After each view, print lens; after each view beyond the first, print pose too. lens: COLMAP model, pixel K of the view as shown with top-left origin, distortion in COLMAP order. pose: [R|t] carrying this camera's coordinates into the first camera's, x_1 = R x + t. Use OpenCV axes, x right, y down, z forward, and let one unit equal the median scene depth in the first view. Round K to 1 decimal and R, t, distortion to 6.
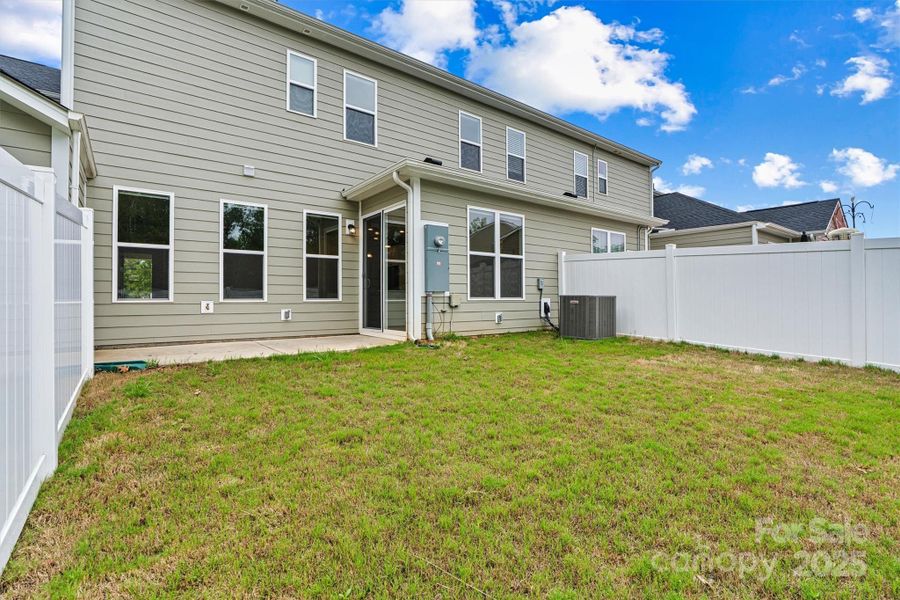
lens RADIAL K [[414.1, 0, 445.6], [0, 414.1, 295.6], [0, 0, 1]] dist [-0.020733, 0.000023]
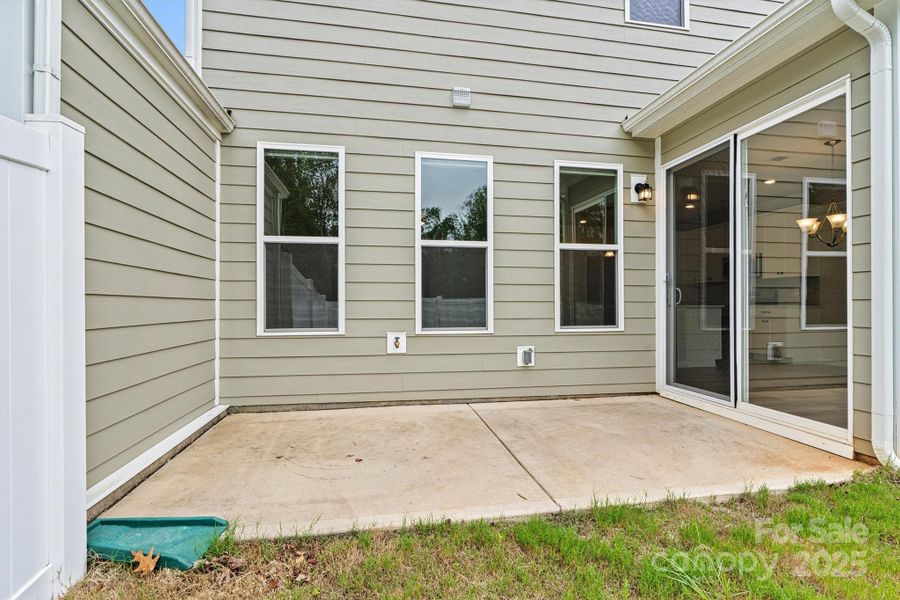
lens RADIAL K [[414.1, 0, 448.0], [0, 414.1, 301.9], [0, 0, 1]] dist [-0.020733, 0.000023]
pose [[0.889757, 0.001206, -0.456433, -0.222114], [0.002175, 0.999974, 0.006880, -0.028769], [0.456429, -0.007114, 0.889731, 0.456500]]
